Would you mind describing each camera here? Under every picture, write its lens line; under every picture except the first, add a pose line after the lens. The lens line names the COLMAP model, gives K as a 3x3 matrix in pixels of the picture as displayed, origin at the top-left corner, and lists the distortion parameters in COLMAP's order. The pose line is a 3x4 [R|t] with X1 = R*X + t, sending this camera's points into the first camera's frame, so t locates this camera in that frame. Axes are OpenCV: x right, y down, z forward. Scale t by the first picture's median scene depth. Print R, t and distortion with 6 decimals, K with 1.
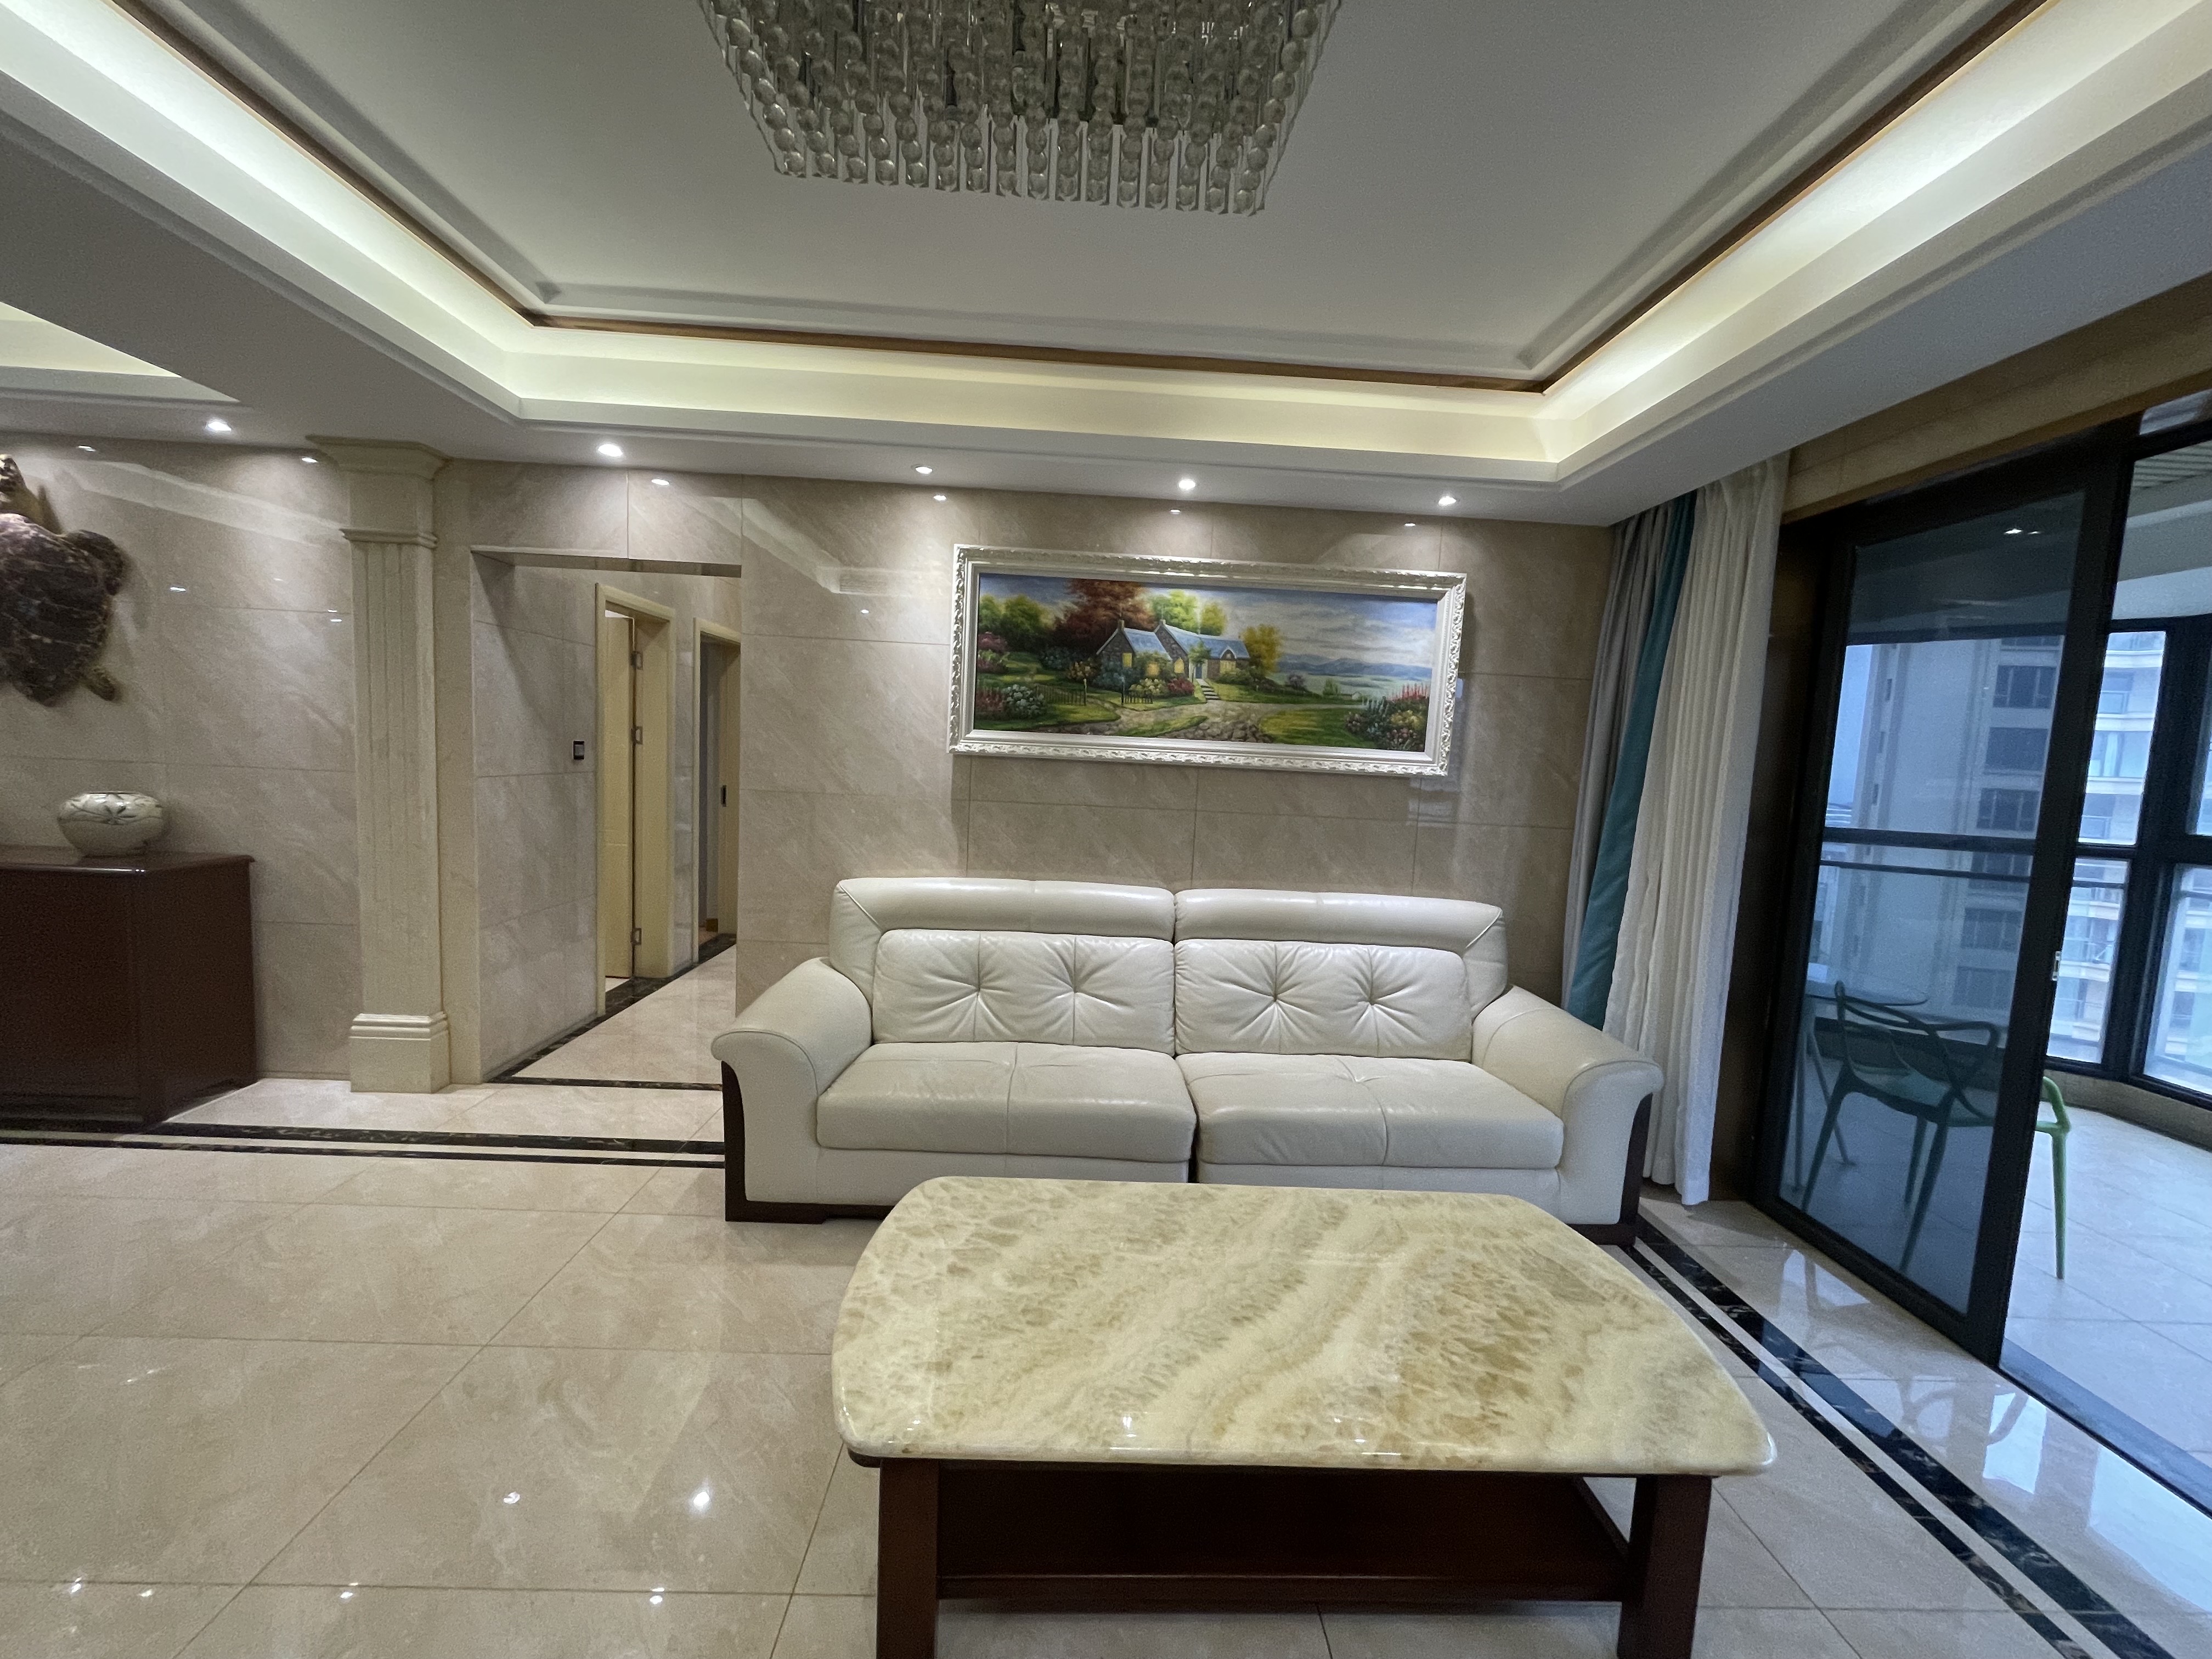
lens RADIAL K [[891.4, 0, 1112.1], [0, 891.4, 834.1], [0, 0, 1]] dist [-0.002634, -0.000090]
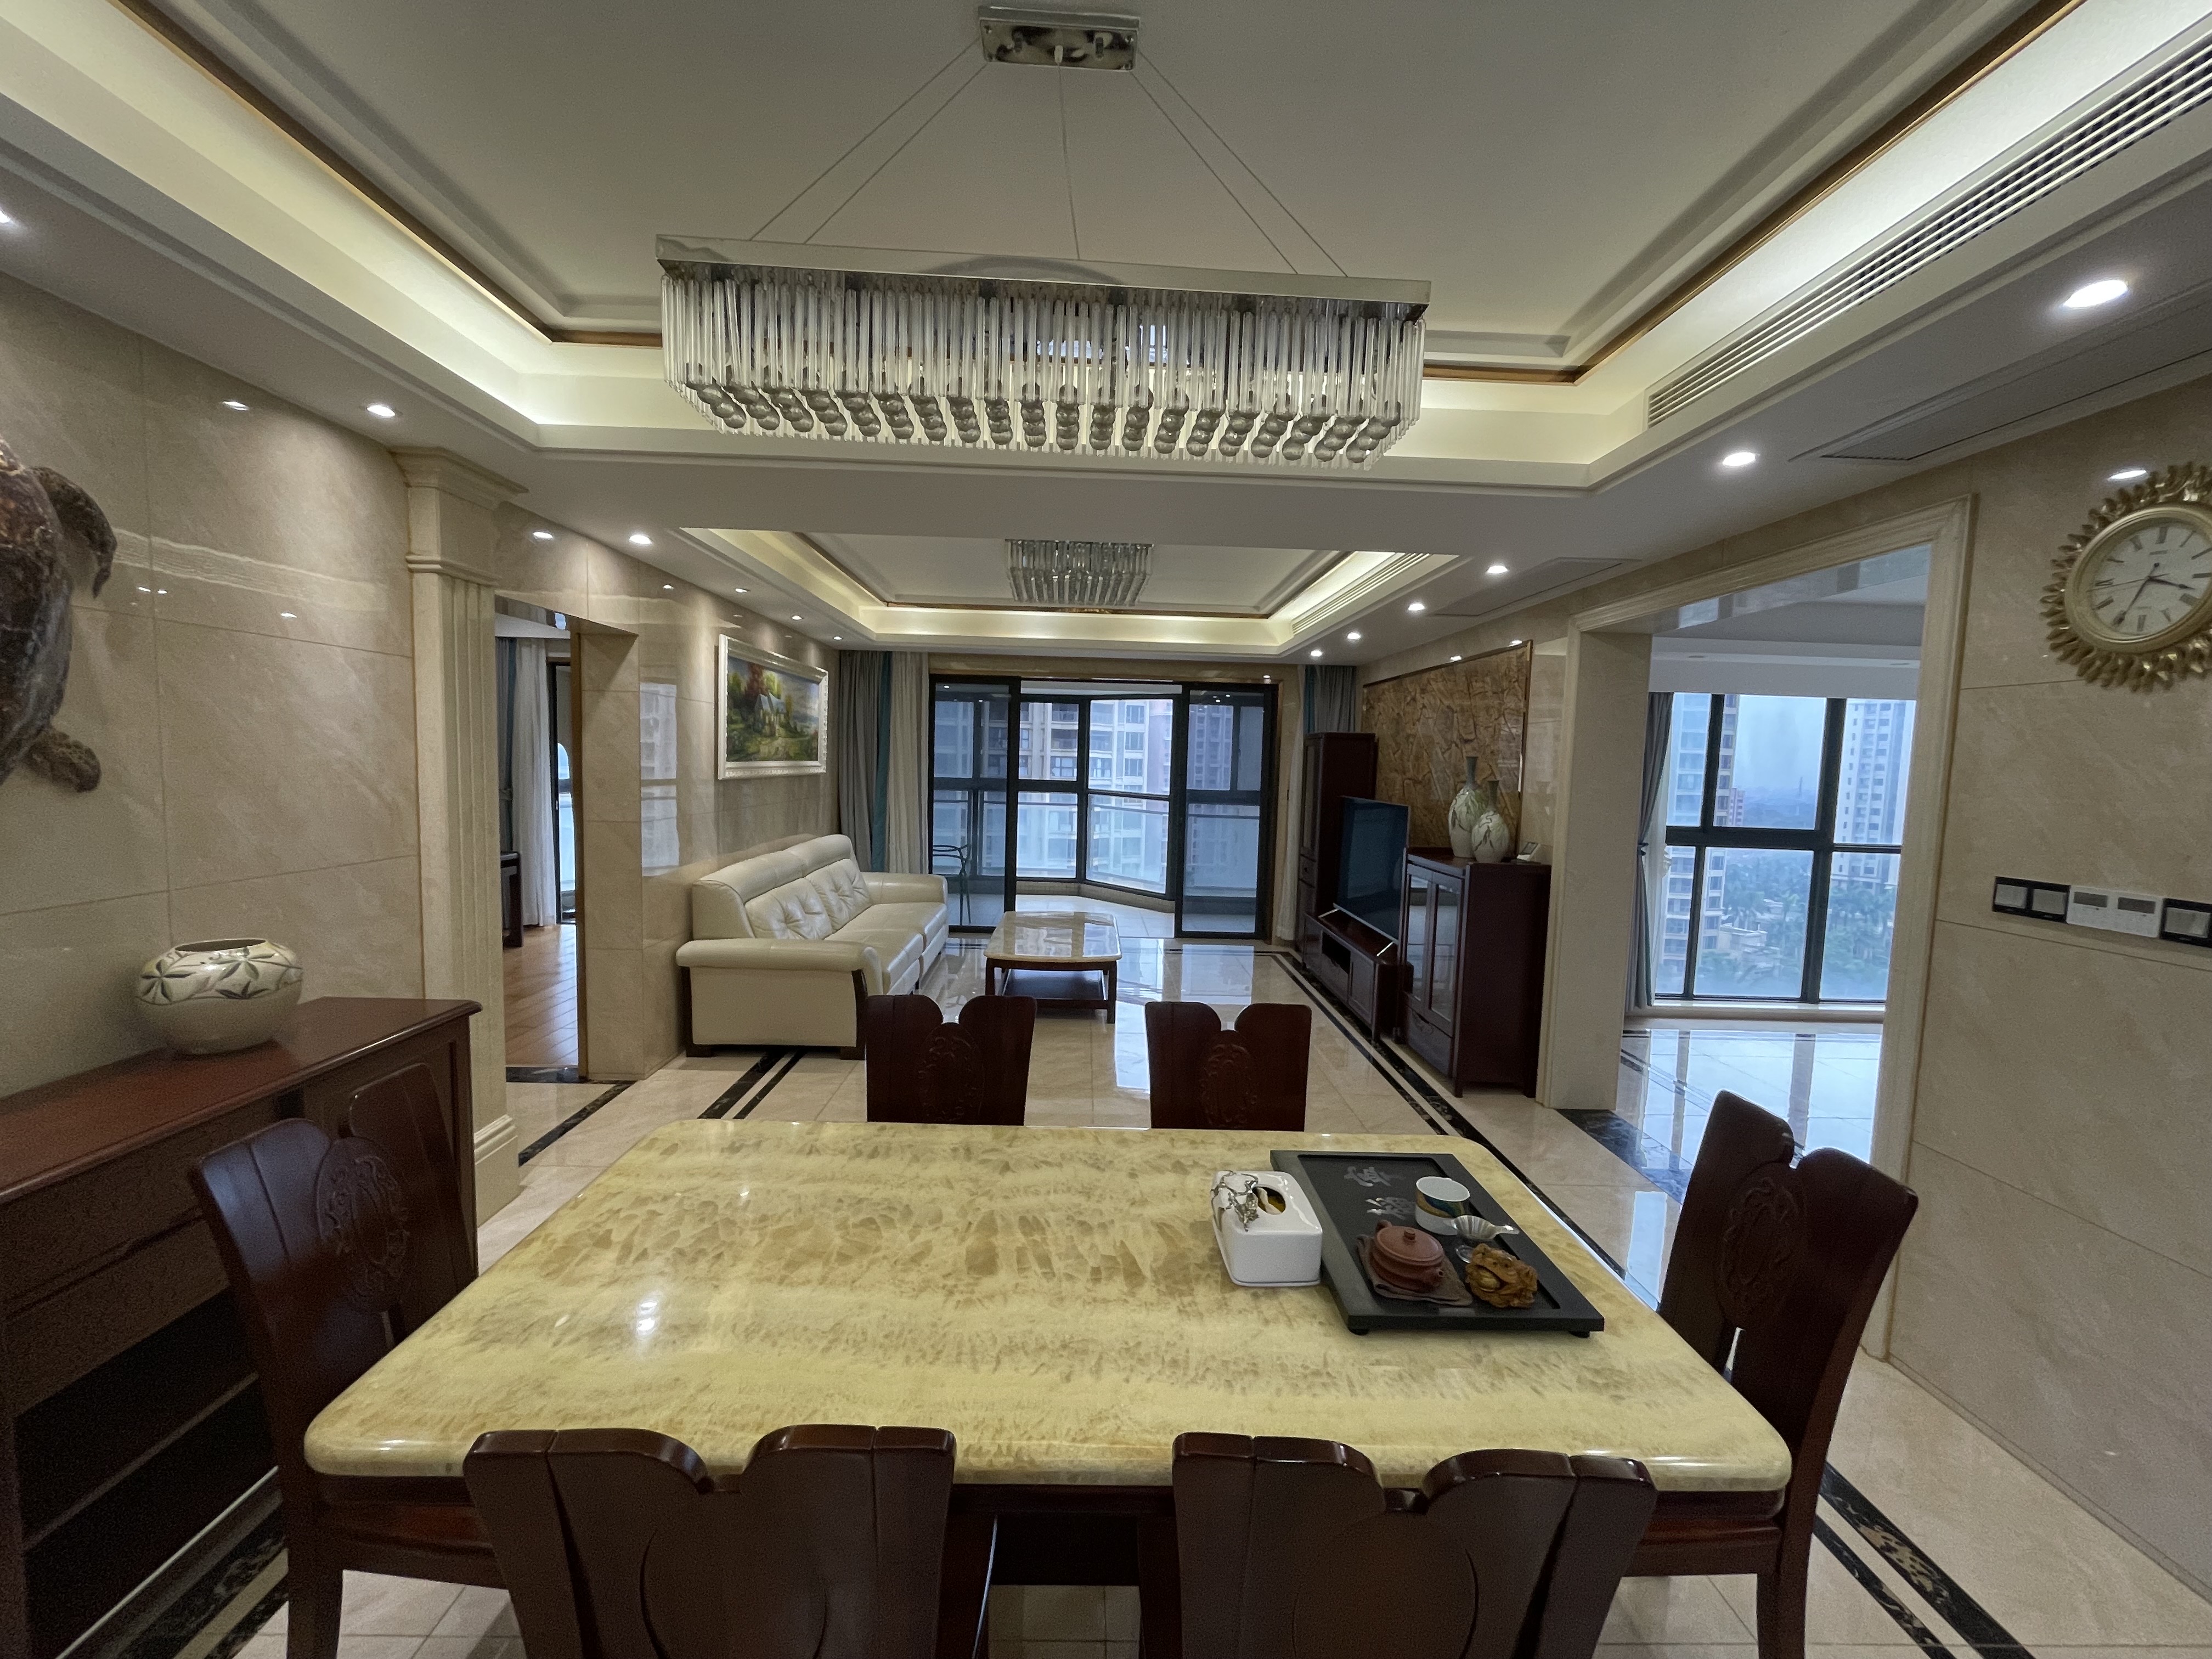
lens RADIAL K [[891.4, 0, 1103.3], [0, 891.4, 828.4], [0, 0, 1]] dist [-0.002634, -0.000090]
pose [[0.014642, -0.124311, 0.992135, -1.606888], [0.060428, 0.990538, 0.123219, -0.152777], [-0.998065, 0.058148, 0.022015, 0.365194]]
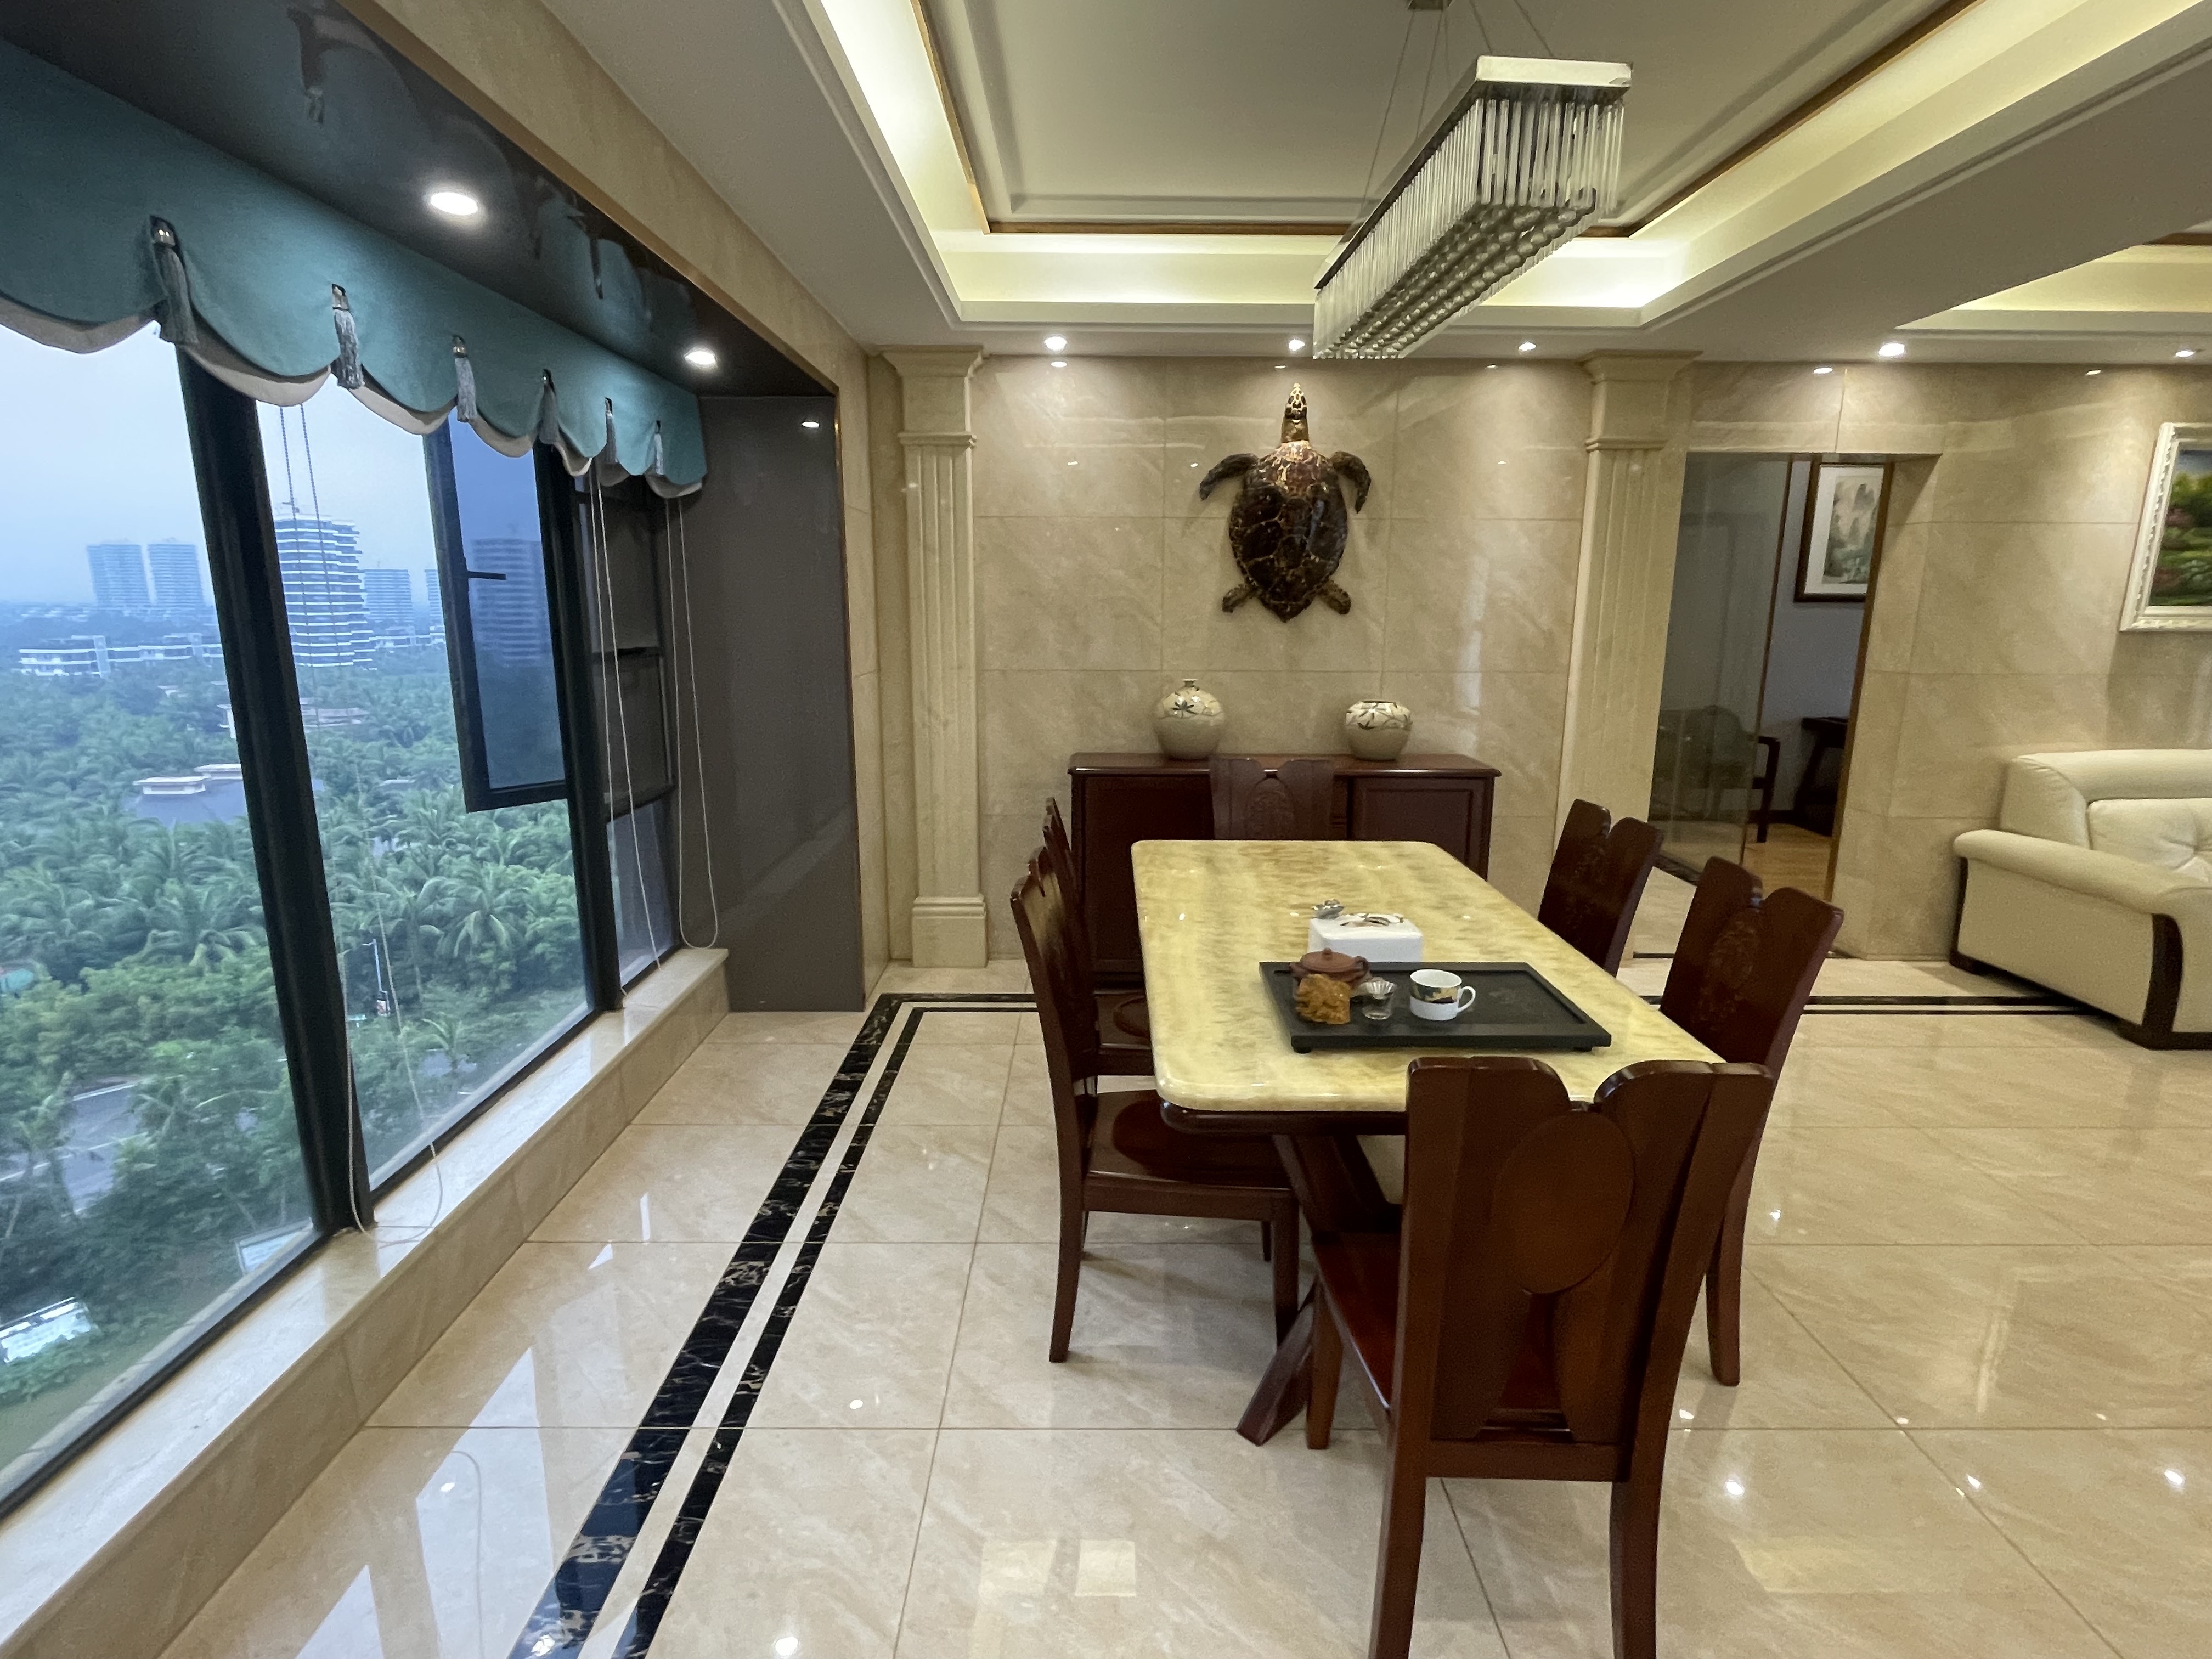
lens RADIAL K [[1095.1, 0, 1108.9], [0, 1095.1, 833.6], [0, 0, 1]] dist [-0.002512, -0.000416]
pose [[0.998583, -0.035522, -0.039631, -1.328763], [0.040172, 0.991534, 0.123479, -0.060783], [0.034909, -0.124896, 0.991556, -0.337171]]
